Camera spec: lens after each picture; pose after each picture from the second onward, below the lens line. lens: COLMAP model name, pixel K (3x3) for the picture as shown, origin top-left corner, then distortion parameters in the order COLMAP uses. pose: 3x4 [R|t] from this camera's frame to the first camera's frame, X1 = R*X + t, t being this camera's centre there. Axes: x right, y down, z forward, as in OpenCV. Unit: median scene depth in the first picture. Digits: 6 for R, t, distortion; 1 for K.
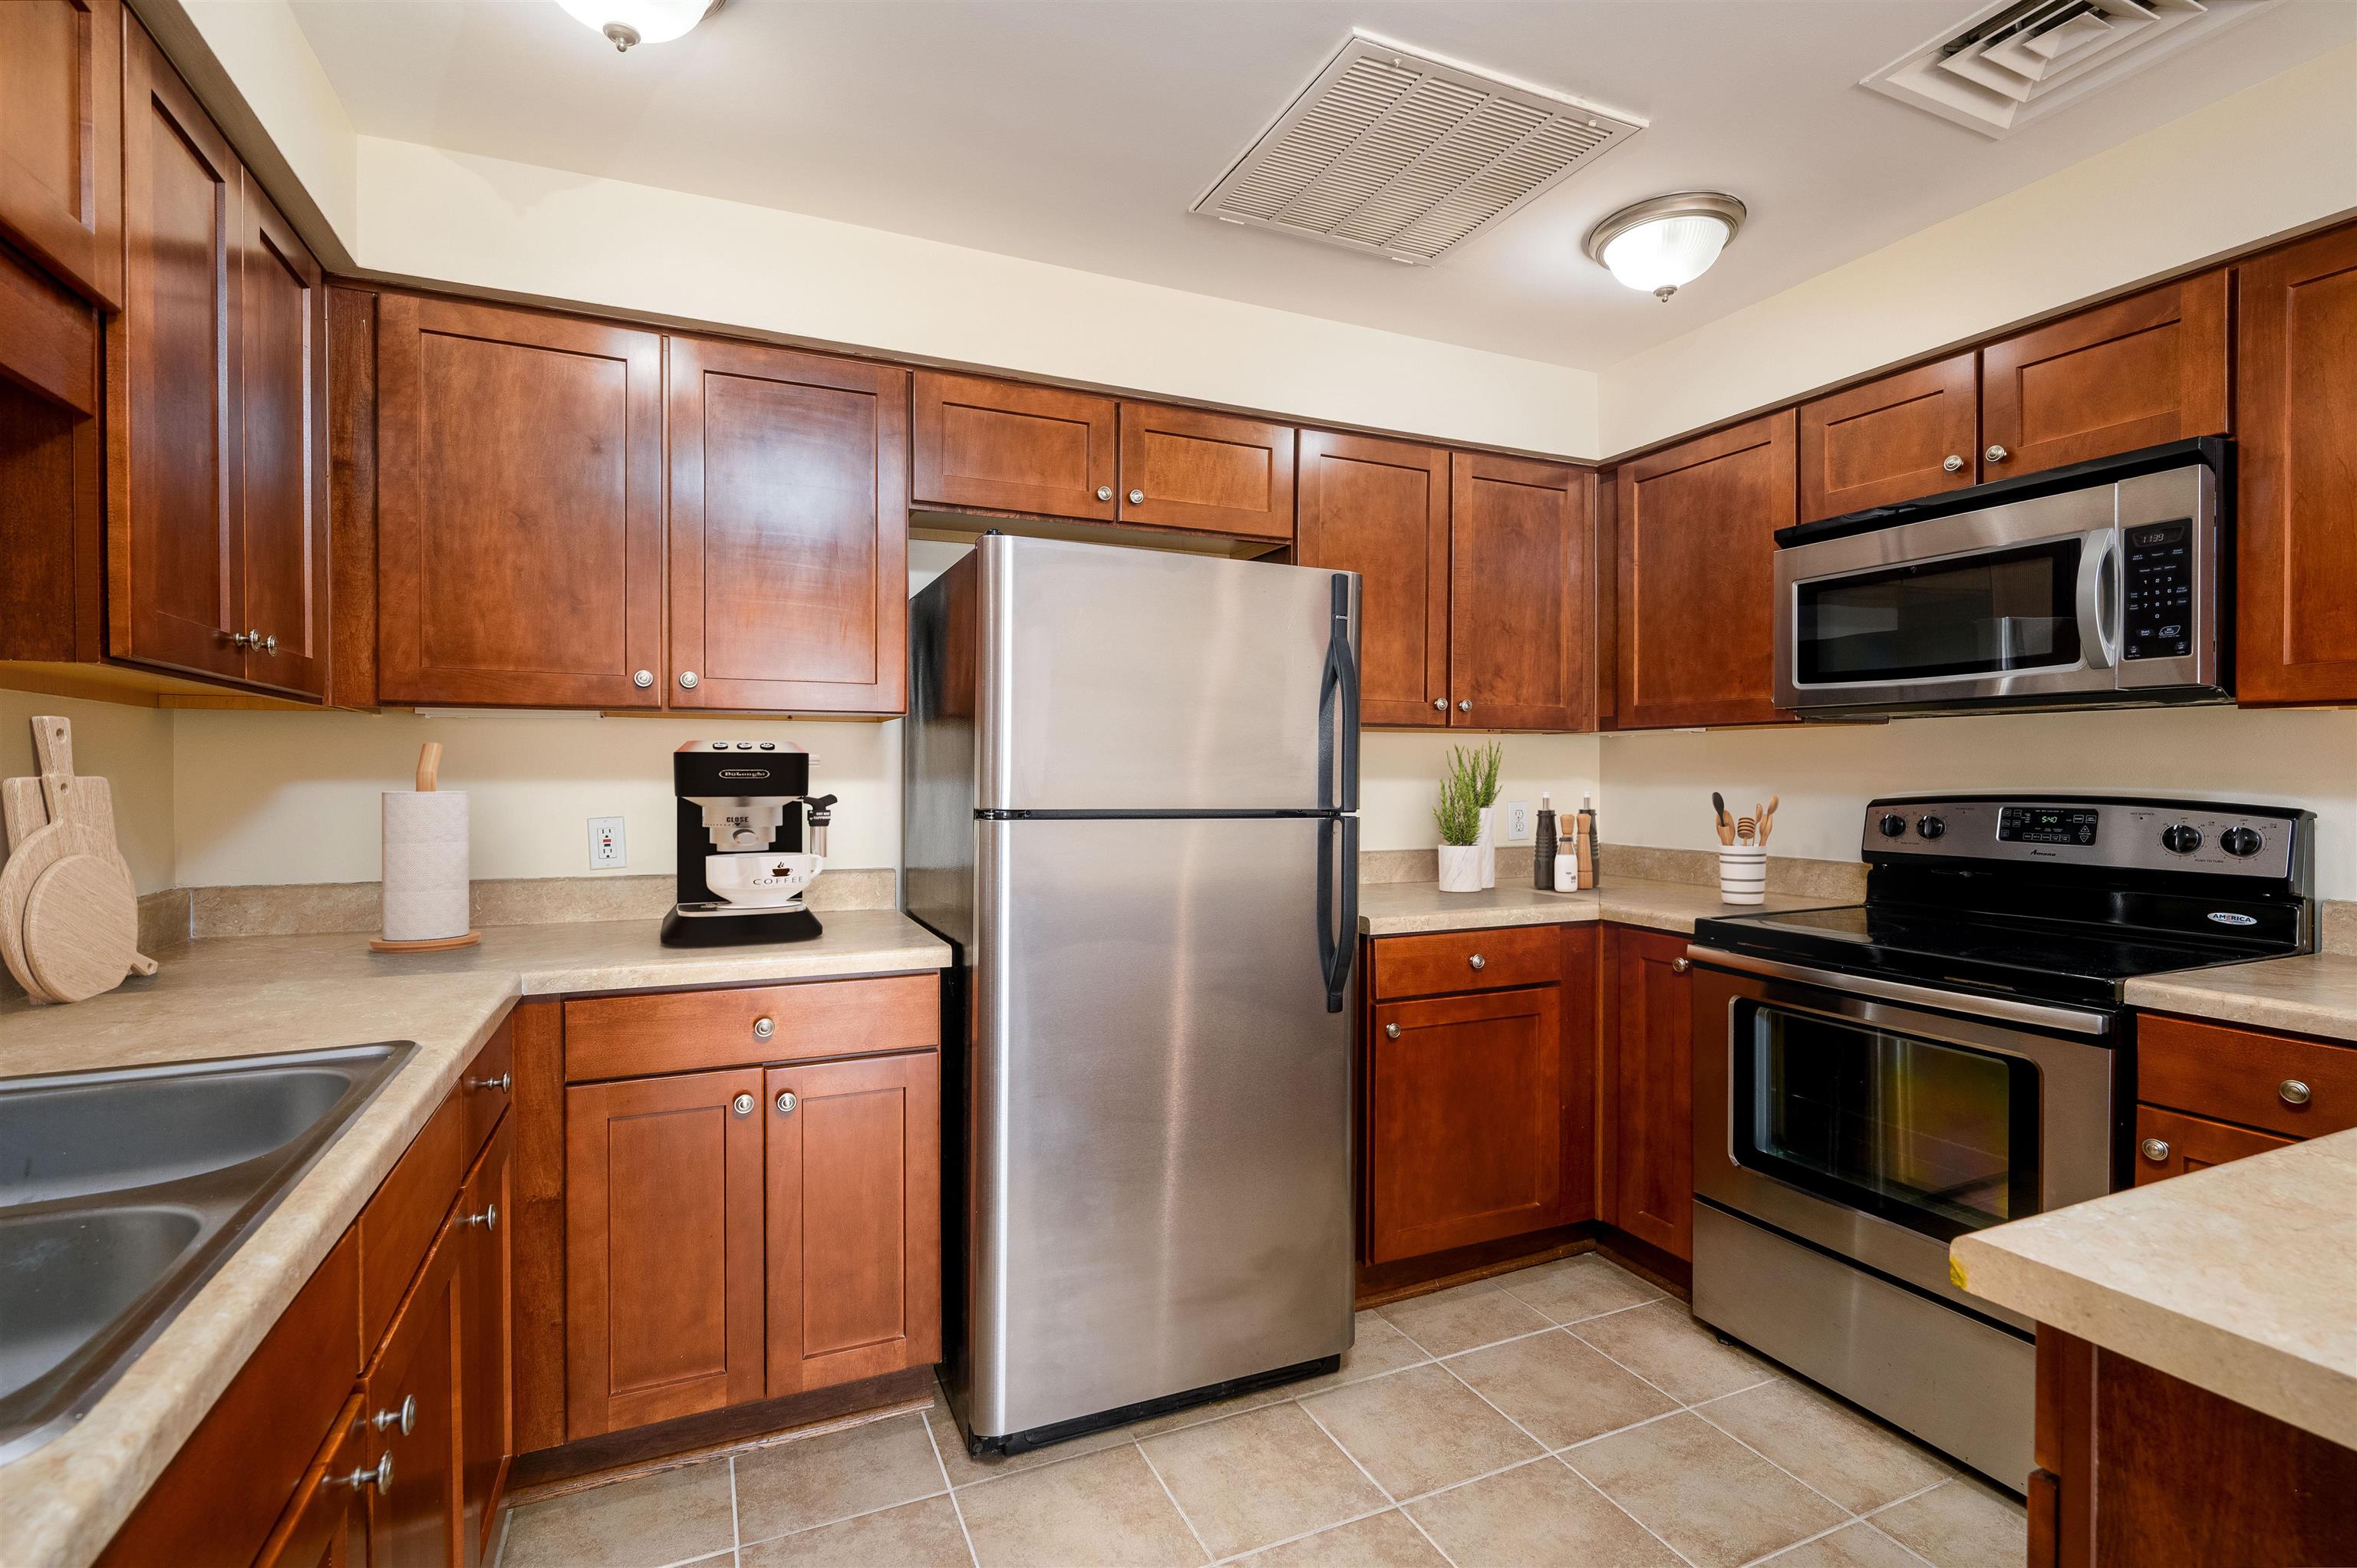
lens RADIAL K [[1086.2, 0, 1175.5], [0, 1086.2, 778.4], [0, 0, 1]] dist [-0.003931, 0.000739]
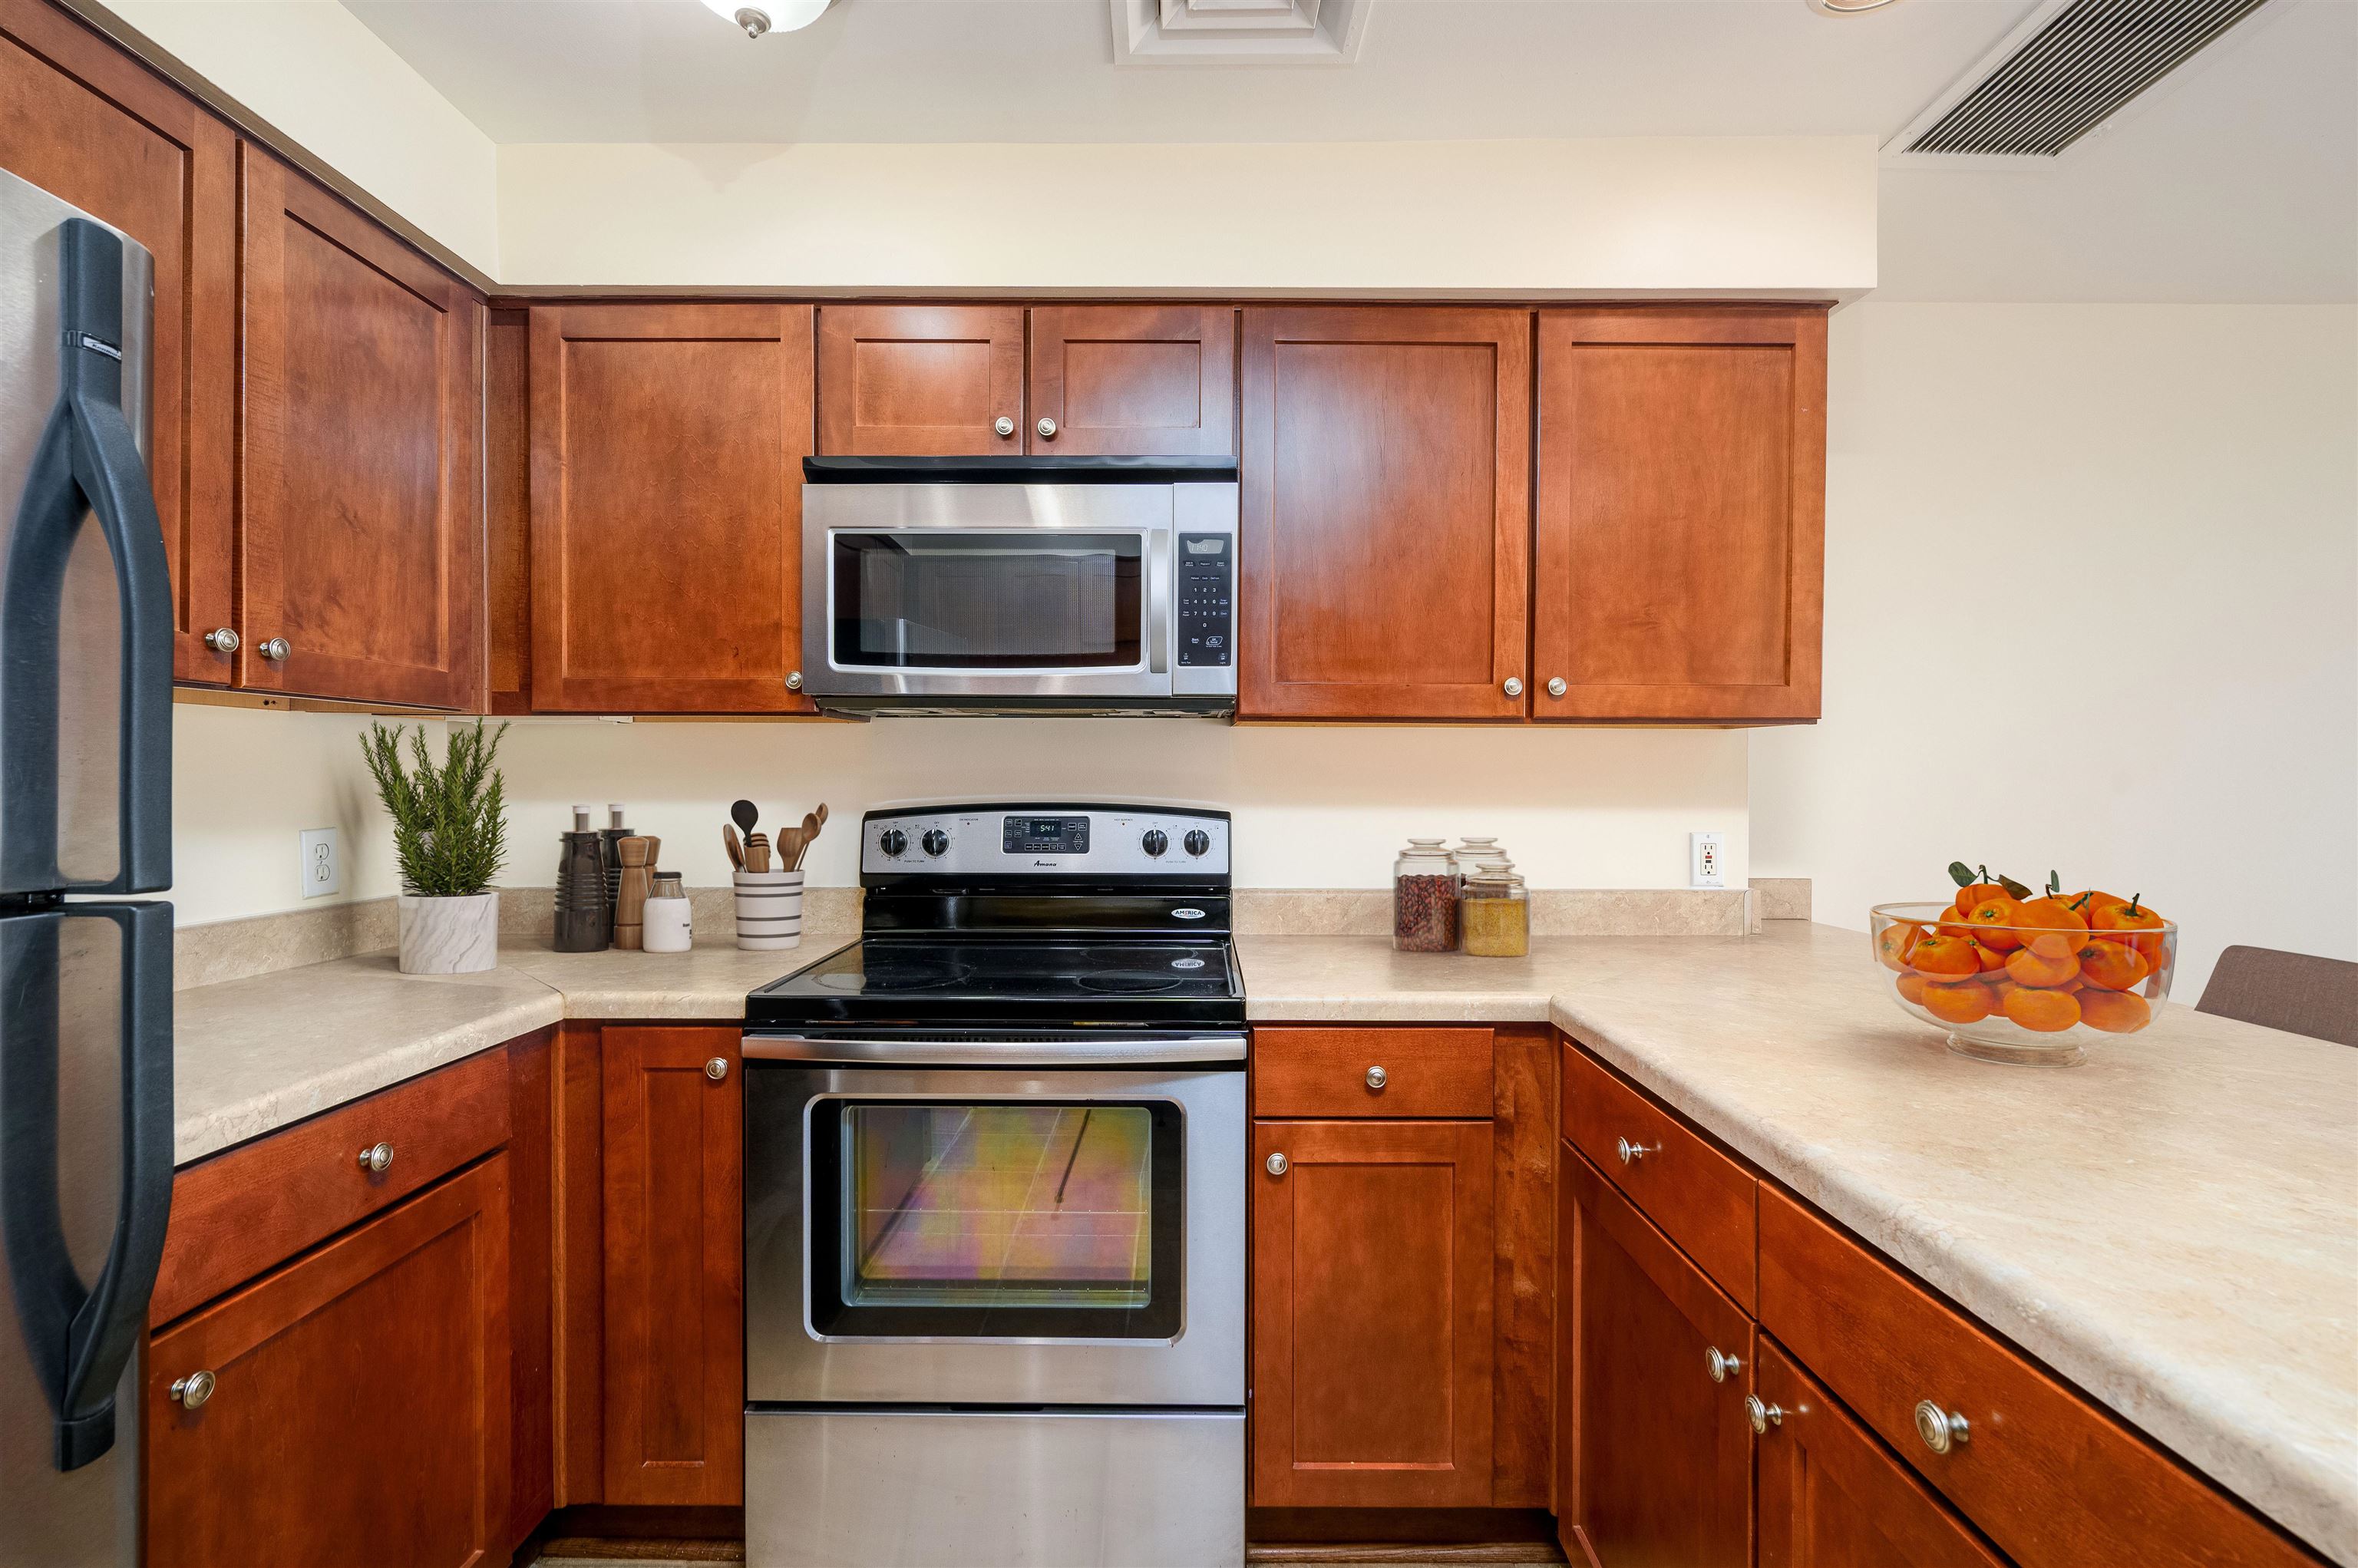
lens RADIAL K [[1086.7, 0, 1176.4], [0, 1086.7, 784.2], [0, 0, 1]] dist [-0.003931, 0.000739]
pose [[0.426184, -0.004754, 0.904624, -0.016408], [0.003967, 0.999986, 0.003386, -0.003715], [-0.904628, 0.002145, 0.426197, 0.442018]]
